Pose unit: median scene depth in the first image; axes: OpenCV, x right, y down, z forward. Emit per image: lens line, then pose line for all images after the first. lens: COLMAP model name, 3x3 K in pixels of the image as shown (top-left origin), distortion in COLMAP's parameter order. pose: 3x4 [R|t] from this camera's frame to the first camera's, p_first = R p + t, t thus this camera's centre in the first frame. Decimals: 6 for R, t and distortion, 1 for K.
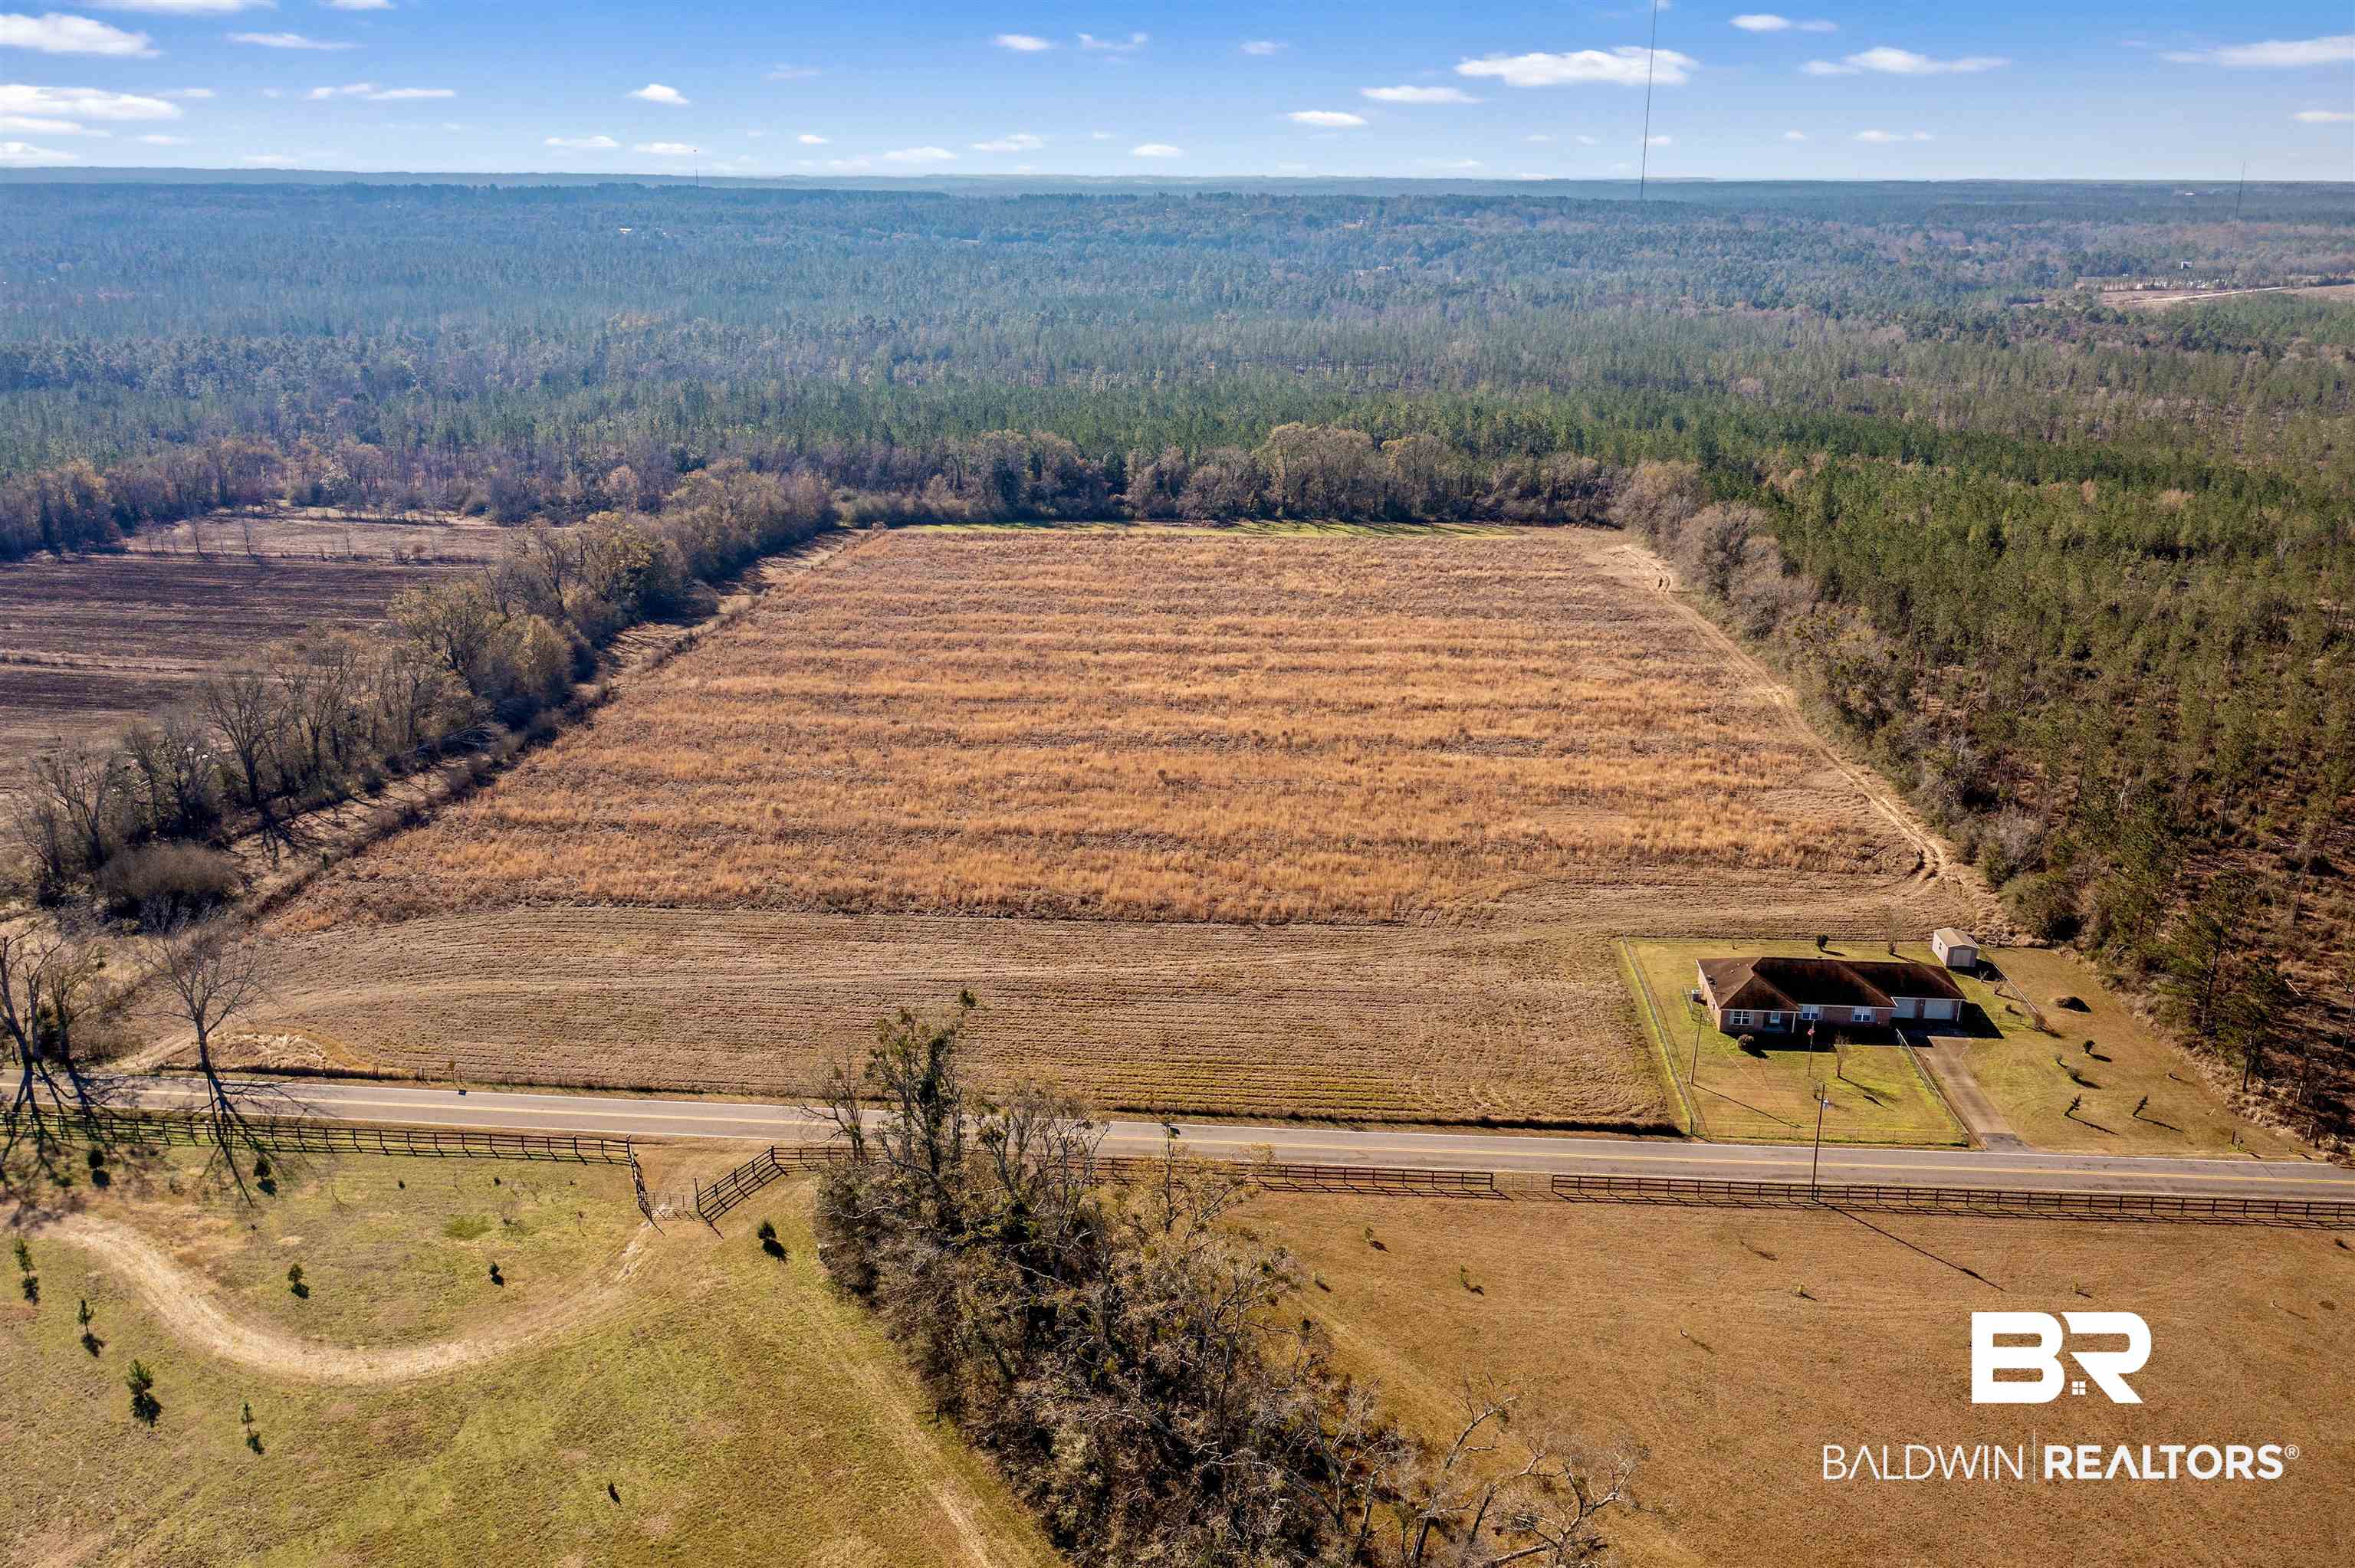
lens RADIAL K [[1922.8, 0, 1177.5], [0, 1922.8, 784.0], [0, 0, 1]] dist [0.001629, 0.003805]
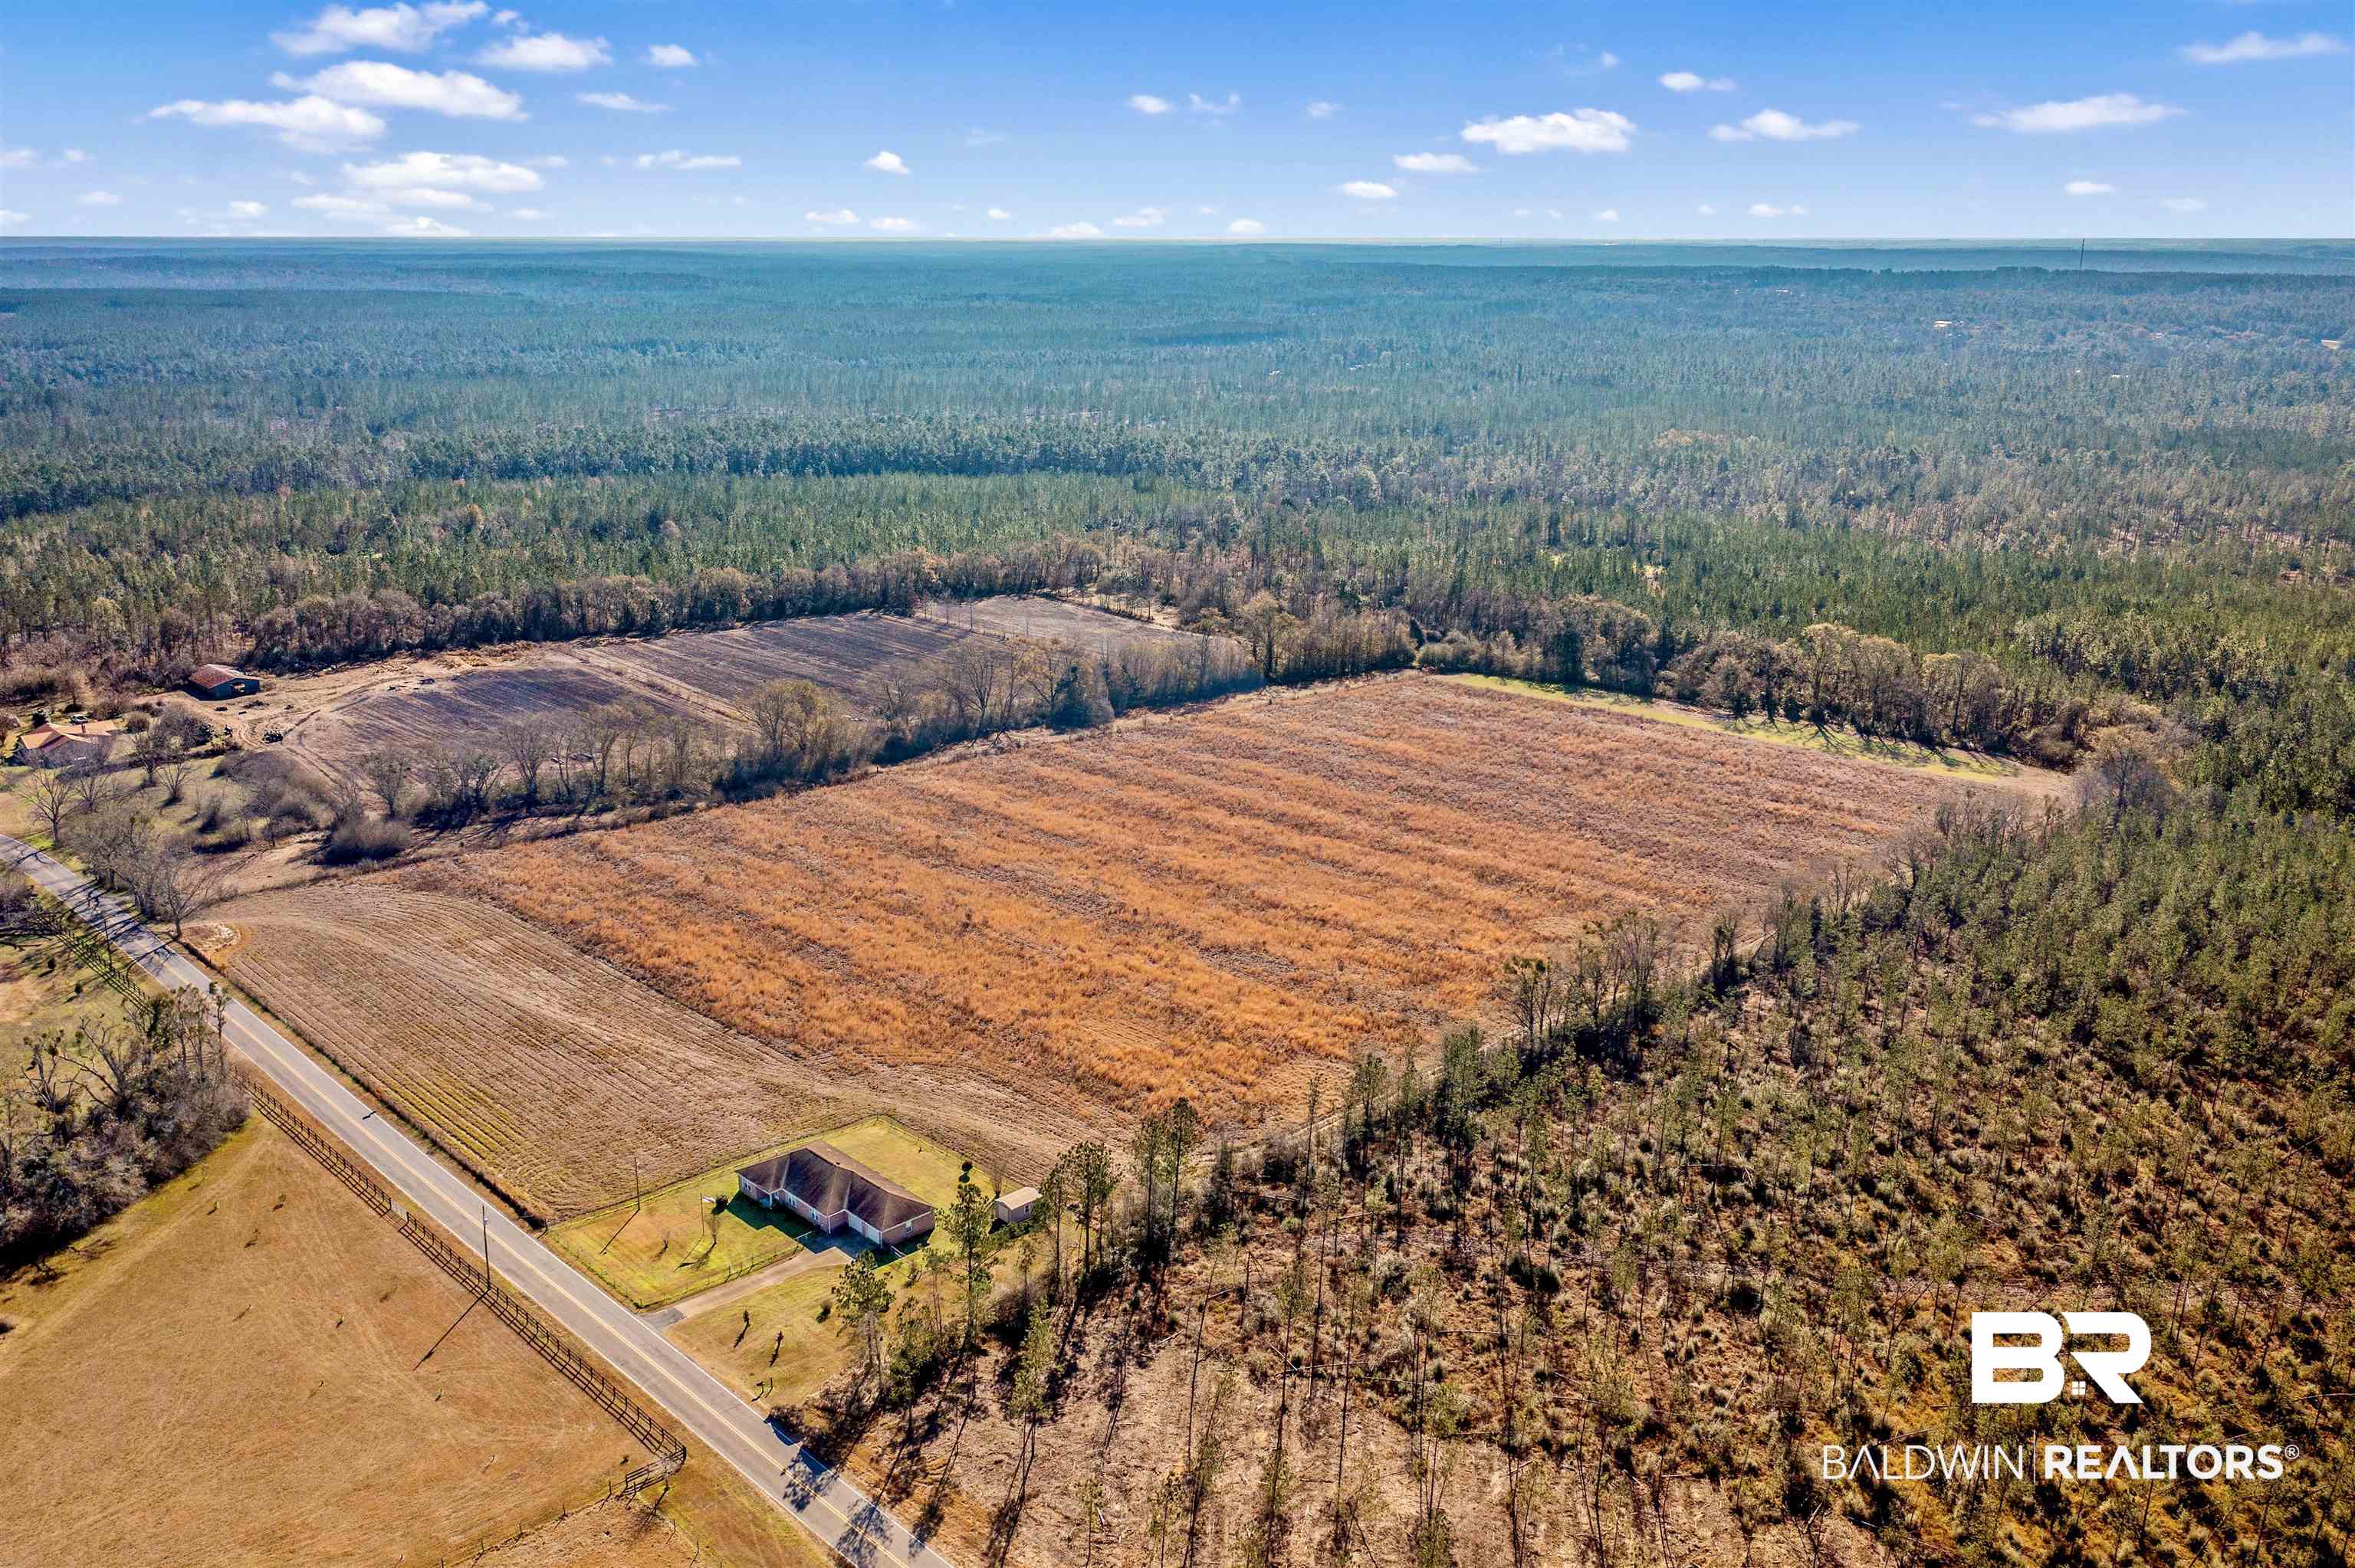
lens RADIAL K [[1922.8, 0, 1177.5], [0, 1922.8, 784.0], [0, 0, 1]] dist [0.001629, 0.003805]
pose [[0.737728, 0.171699, -0.652899, 0.975894], [-0.192812, 0.980421, 0.039968, -0.181407], [0.646978, 0.096401, 0.756390, 0.167371]]
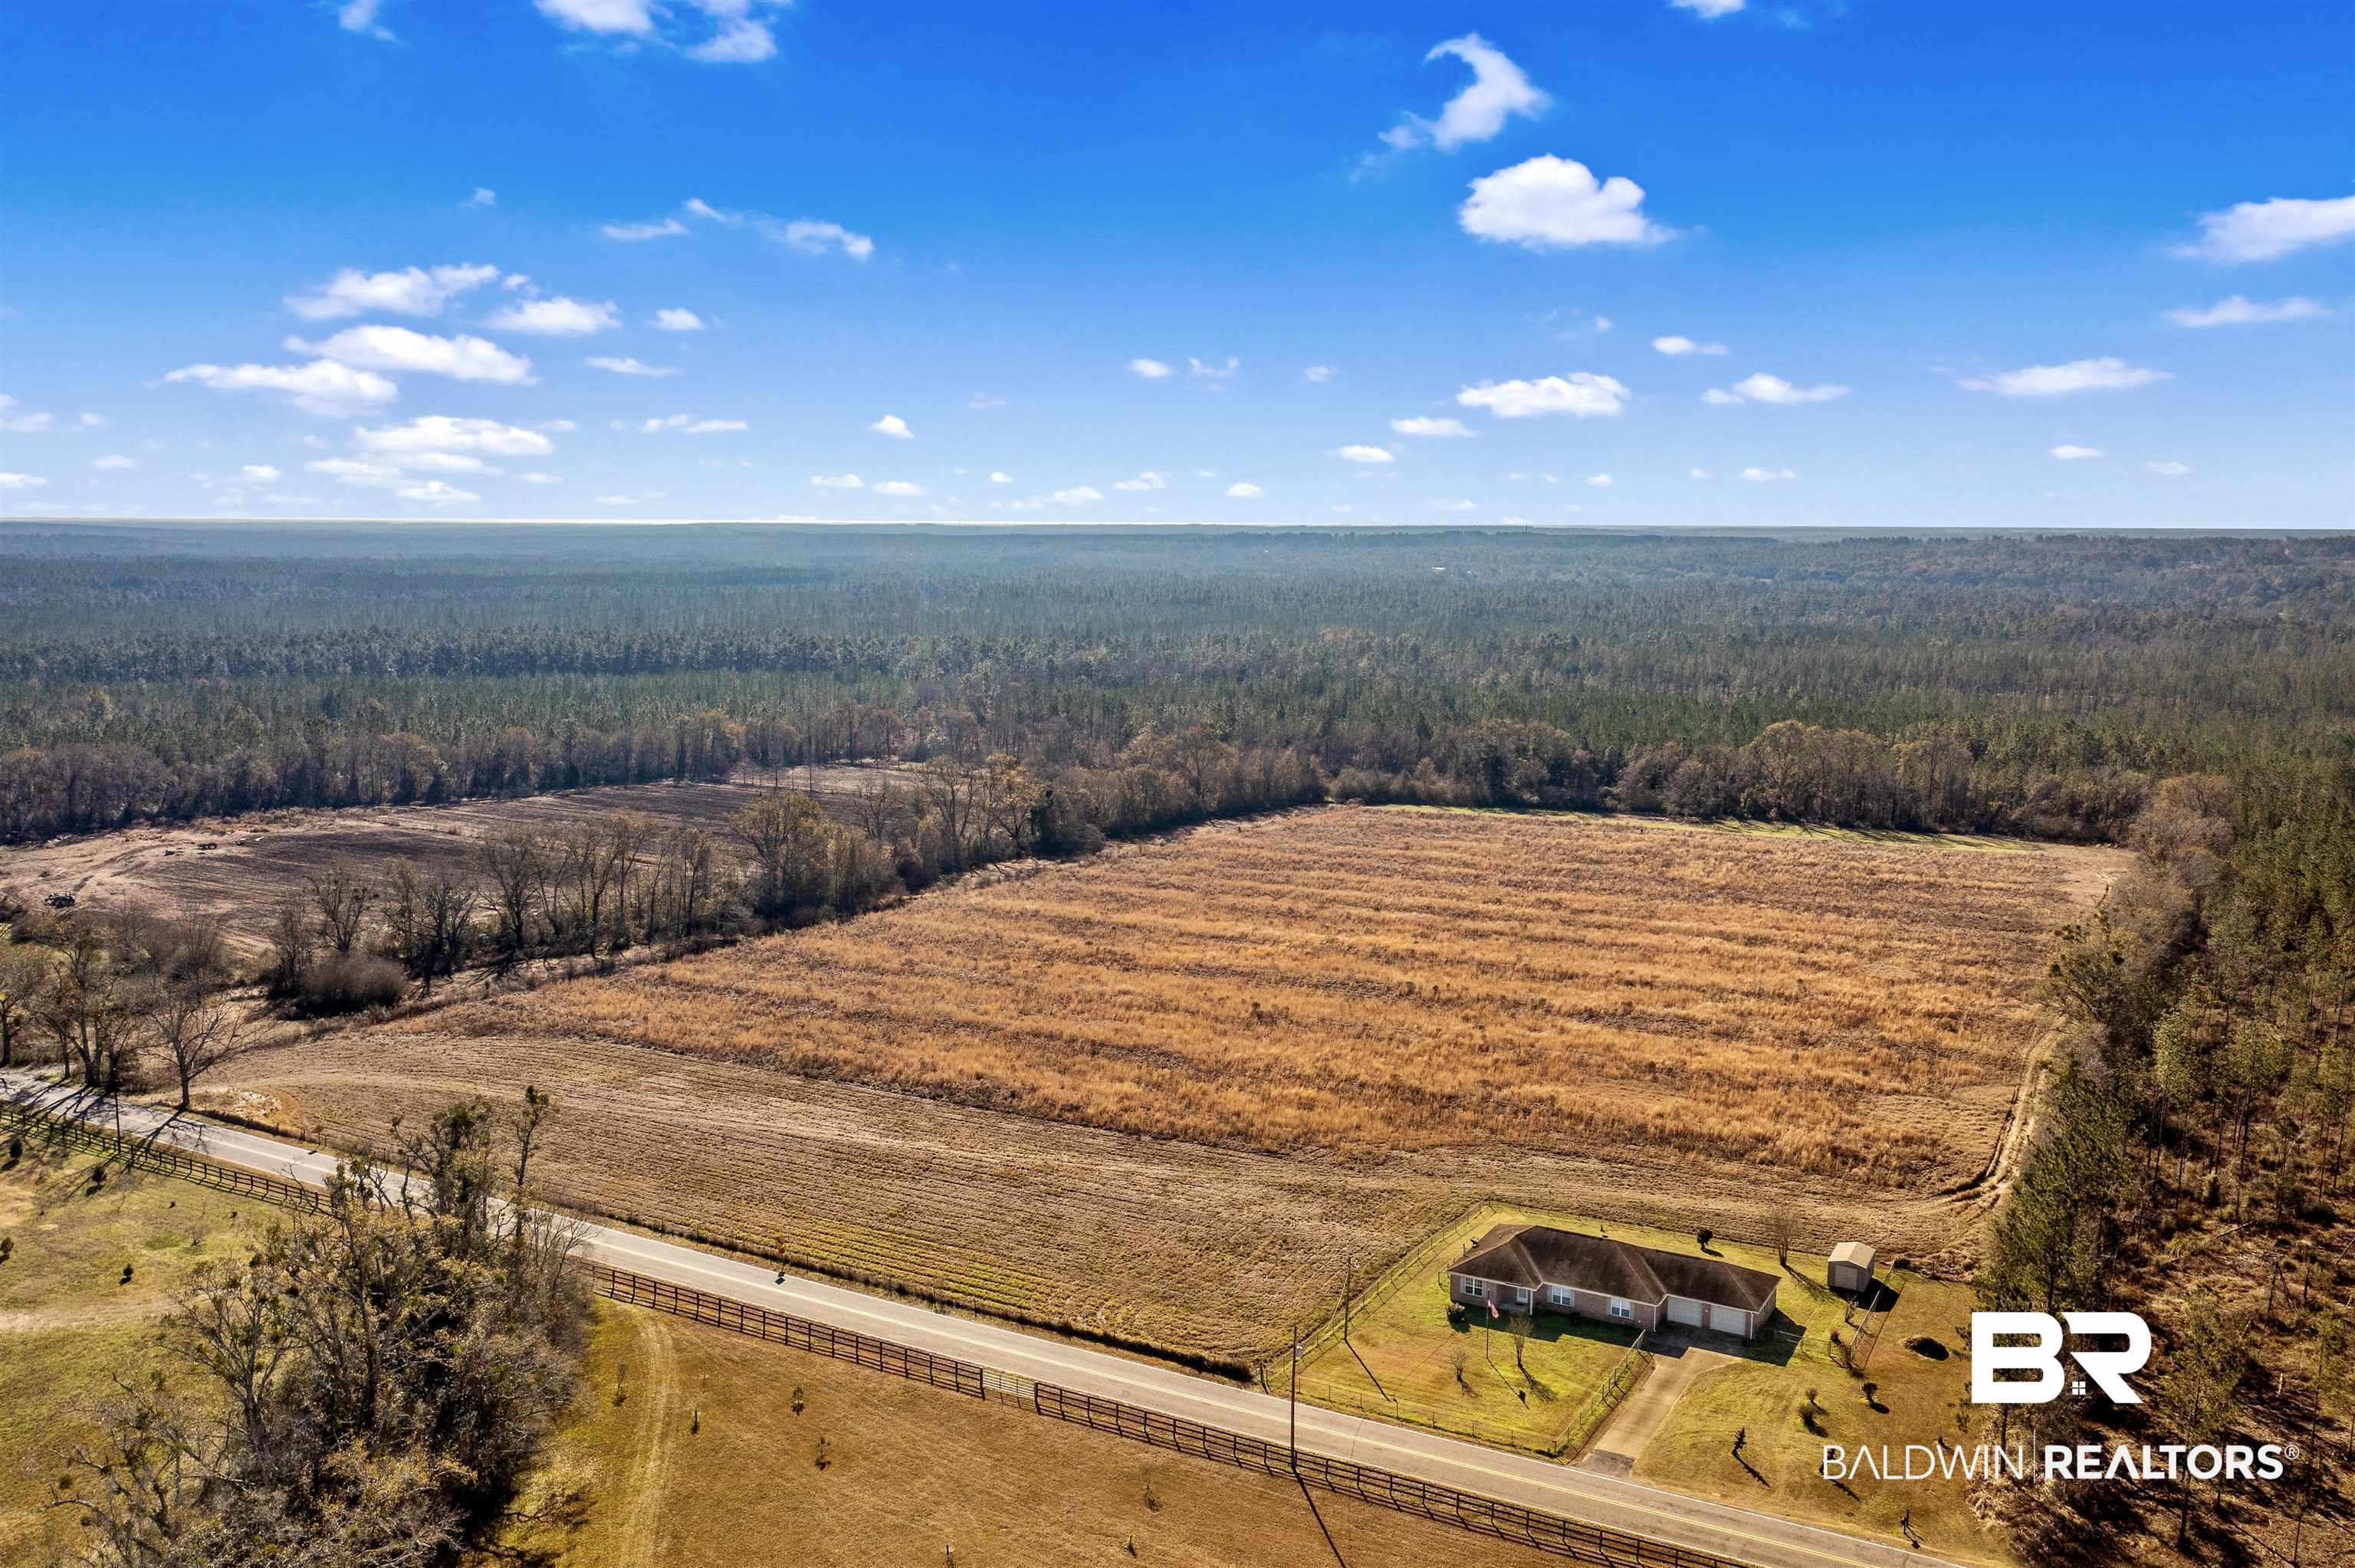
lens RADIAL K [[1881.7, 0, 1177.5], [0, 1881.7, 784.0], [0, 0, 1]] dist [0.000224, 0.005870]
pose [[0.901140, 0.050380, -0.430590, 0.403376], [-0.124019, 0.981674, -0.144688, 0.030375], [0.415410, 0.183786, 0.890874, 0.121046]]
